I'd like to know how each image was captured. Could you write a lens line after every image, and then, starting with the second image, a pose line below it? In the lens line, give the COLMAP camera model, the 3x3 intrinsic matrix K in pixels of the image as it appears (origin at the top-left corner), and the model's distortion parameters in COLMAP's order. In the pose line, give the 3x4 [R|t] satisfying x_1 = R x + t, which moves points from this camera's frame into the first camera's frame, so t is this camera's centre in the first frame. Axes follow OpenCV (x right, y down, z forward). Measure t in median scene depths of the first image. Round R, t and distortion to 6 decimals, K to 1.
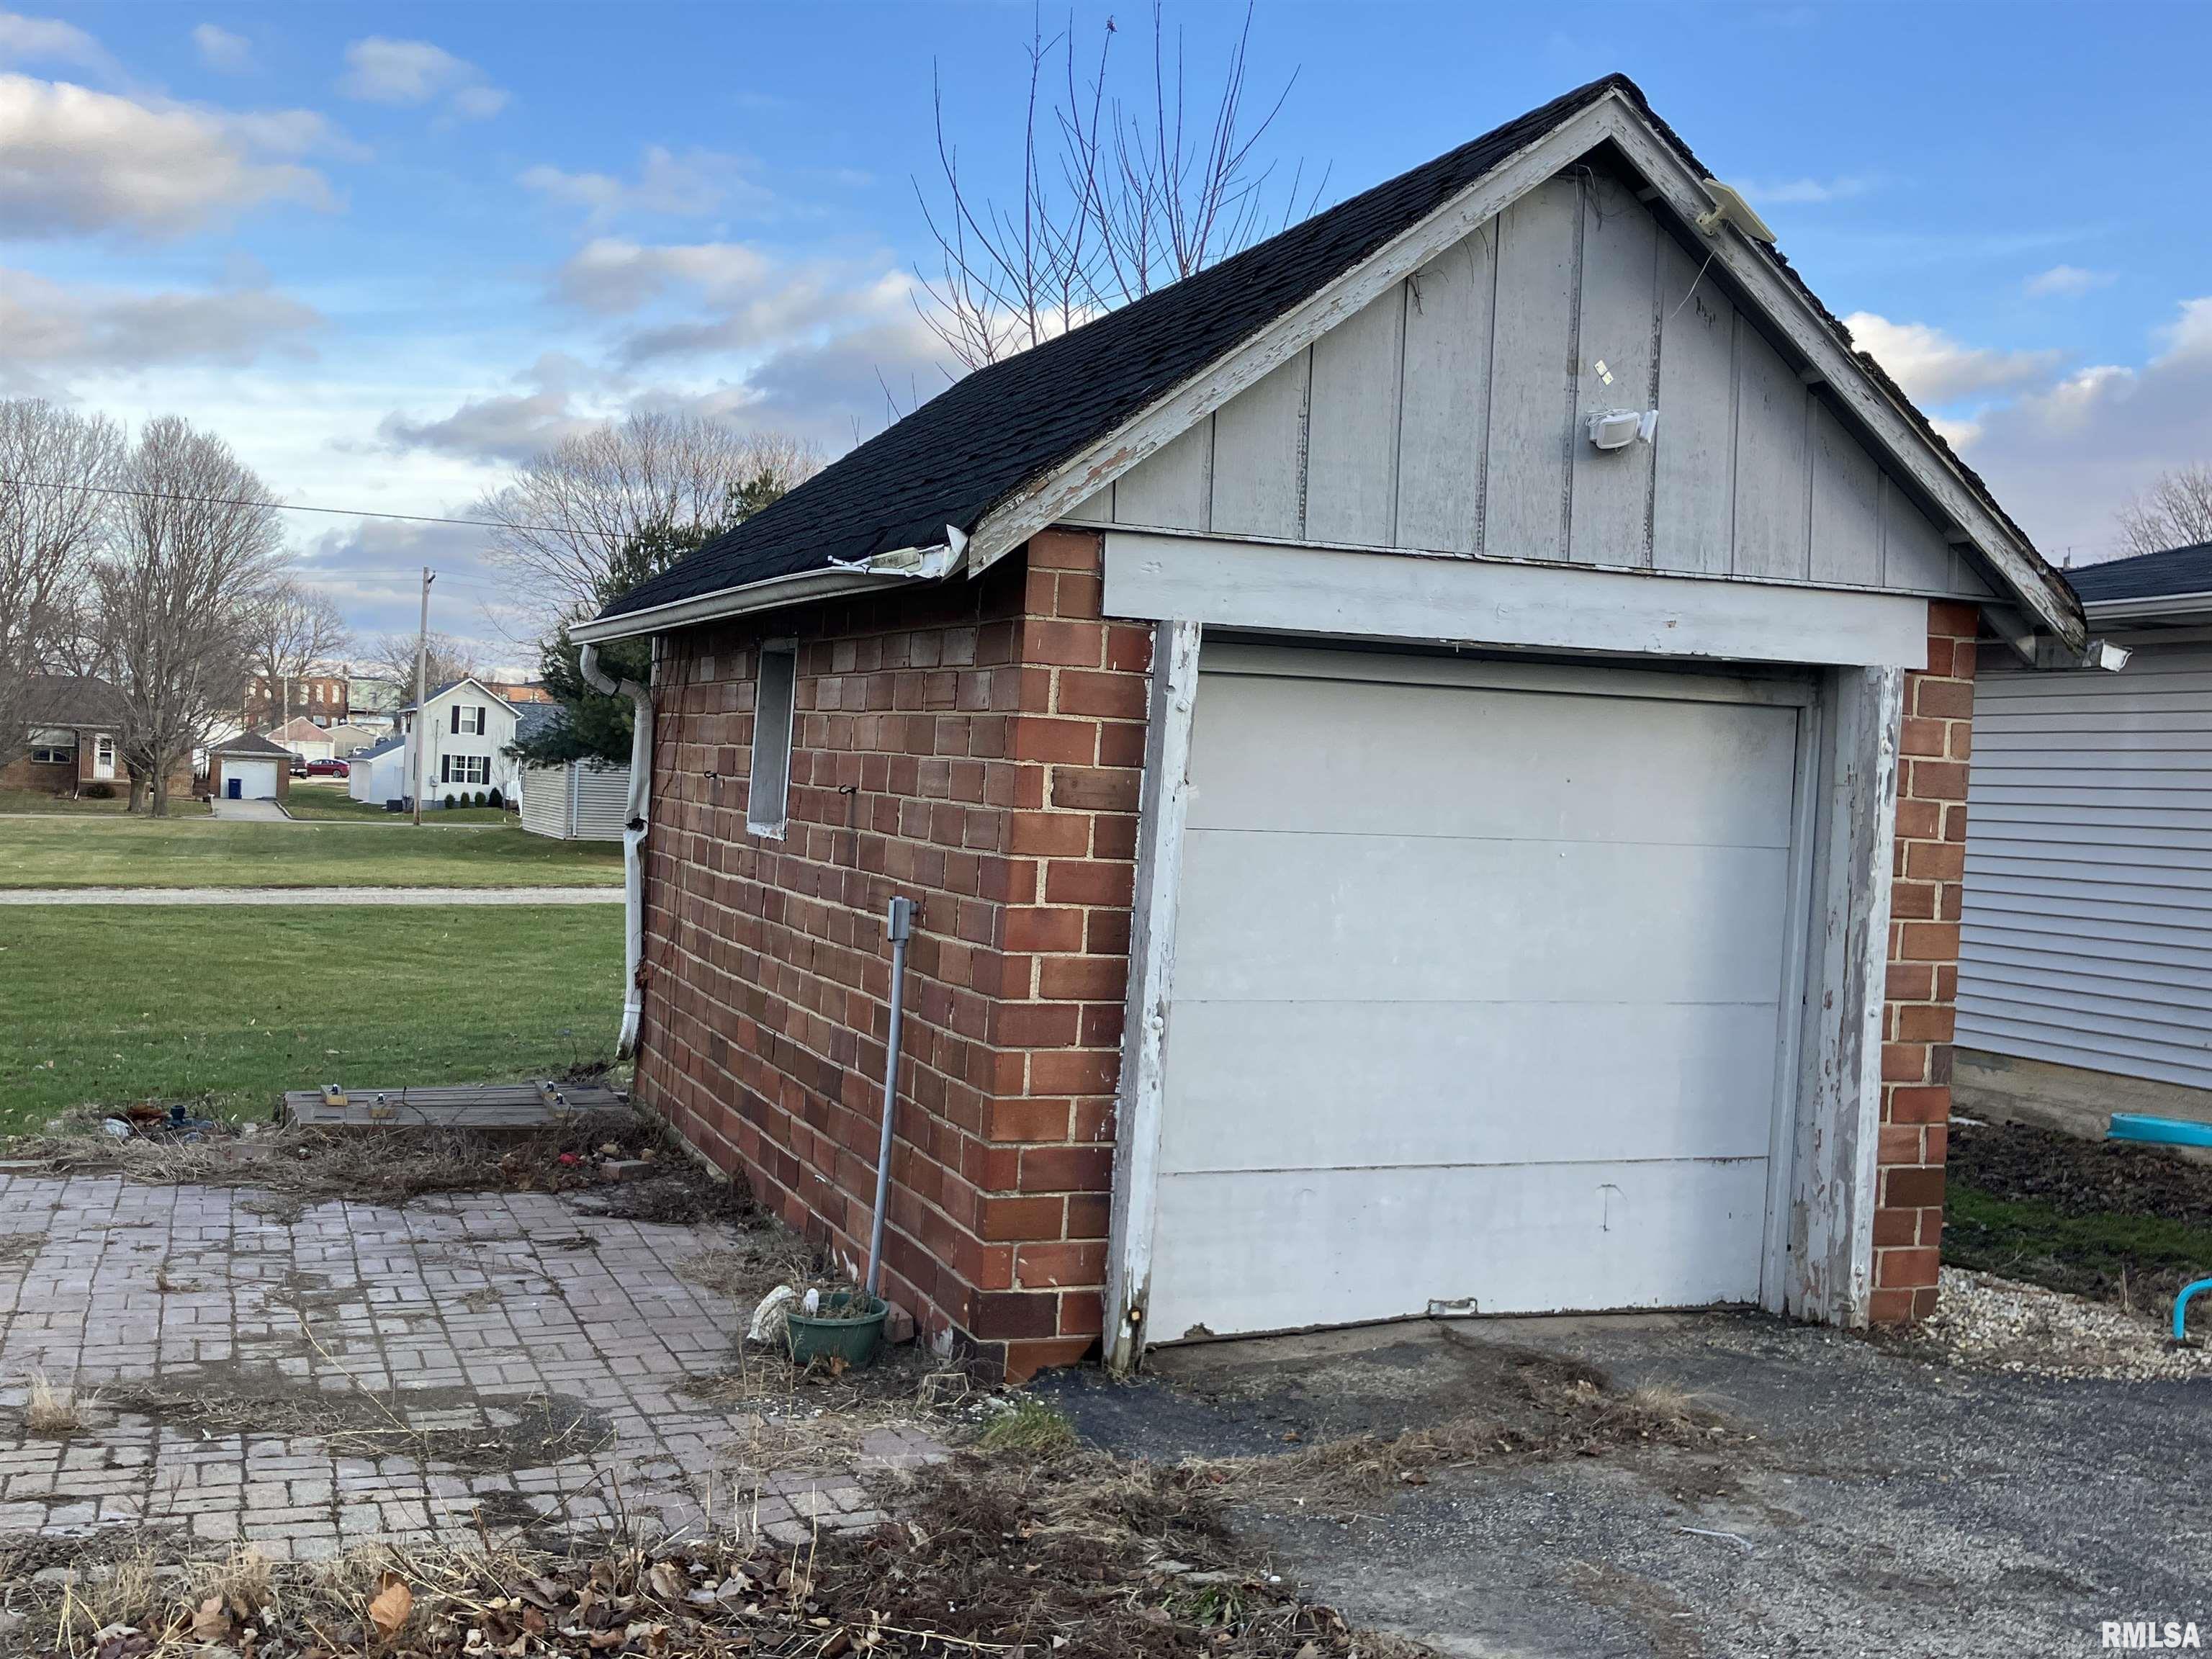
lens RADIAL K [[2100.8, 0, 1068.2], [0, 2100.8, 831.3], [0, 0, 1]] dist [0.063619, -0.010556]
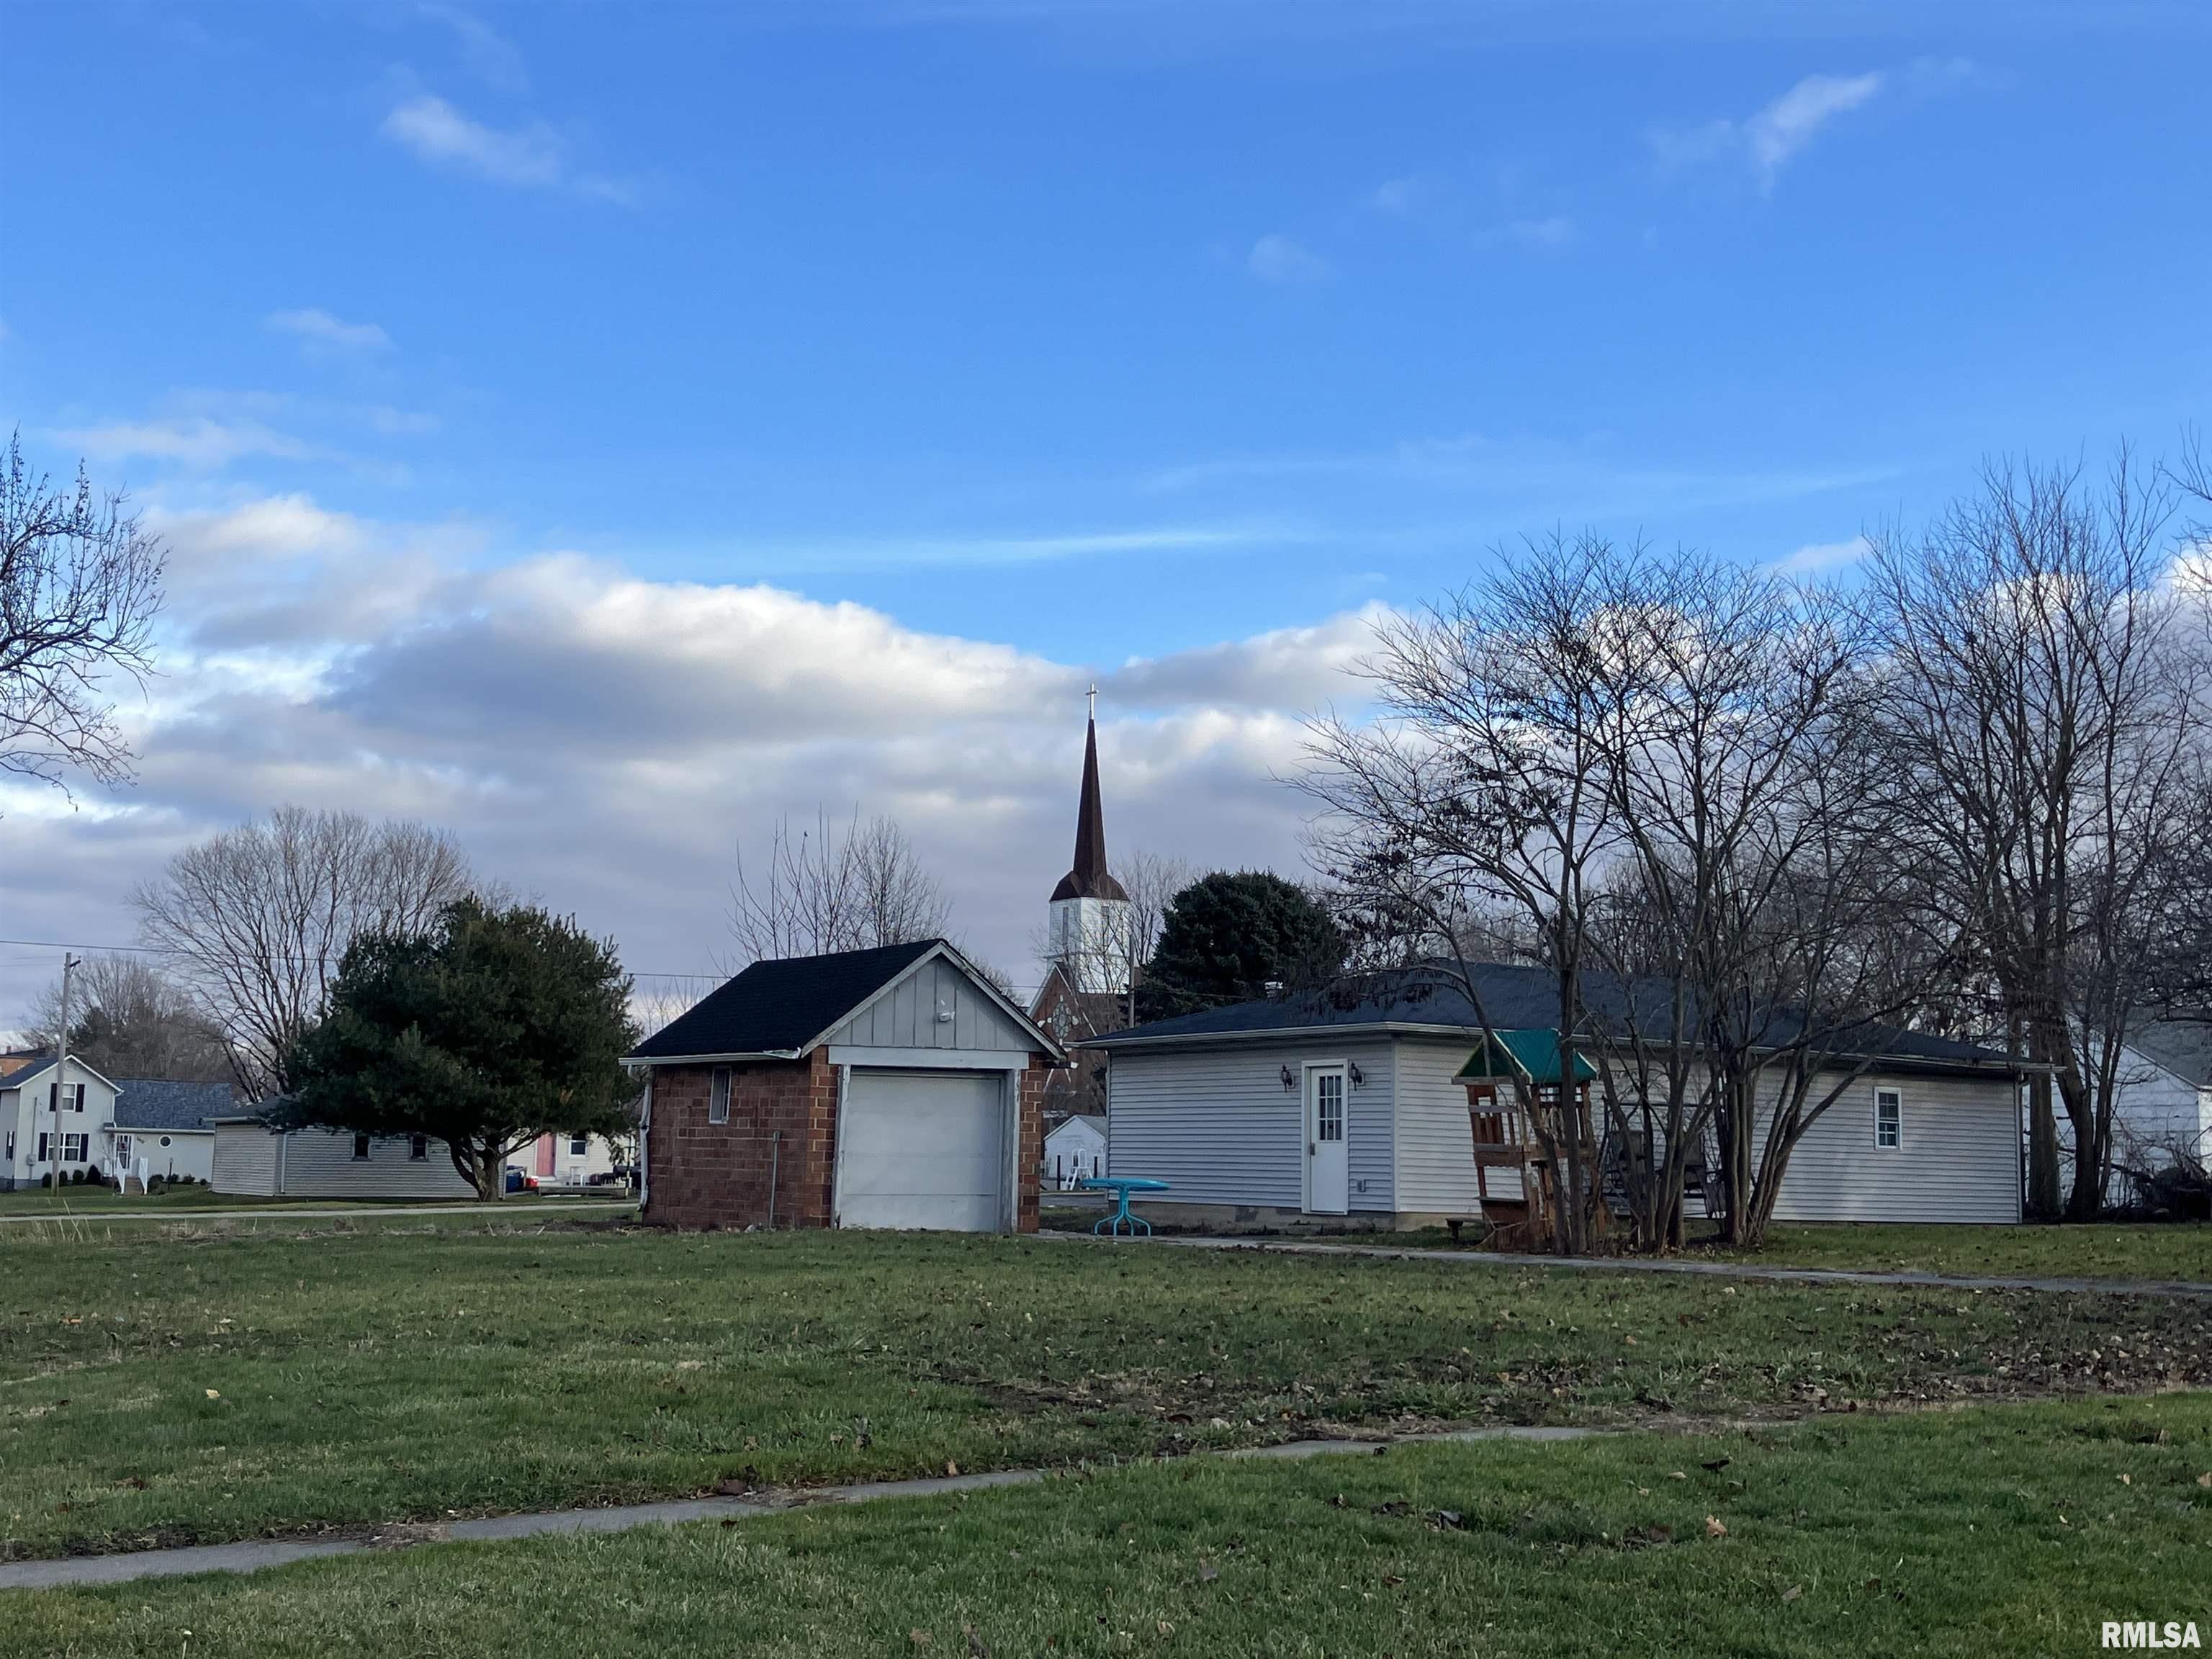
lens RADIAL K [[2591.0, 0, 1106.0], [0, 2591.0, 829.5], [0, 0, 1]] dist [0.145336, -0.510254]
pose [[0.983060, -0.004534, 0.183229, -0.356728], [0.031261, 0.989194, -0.143243, 0.185730], [-0.180599, 0.146545, 0.972578, -3.937379]]
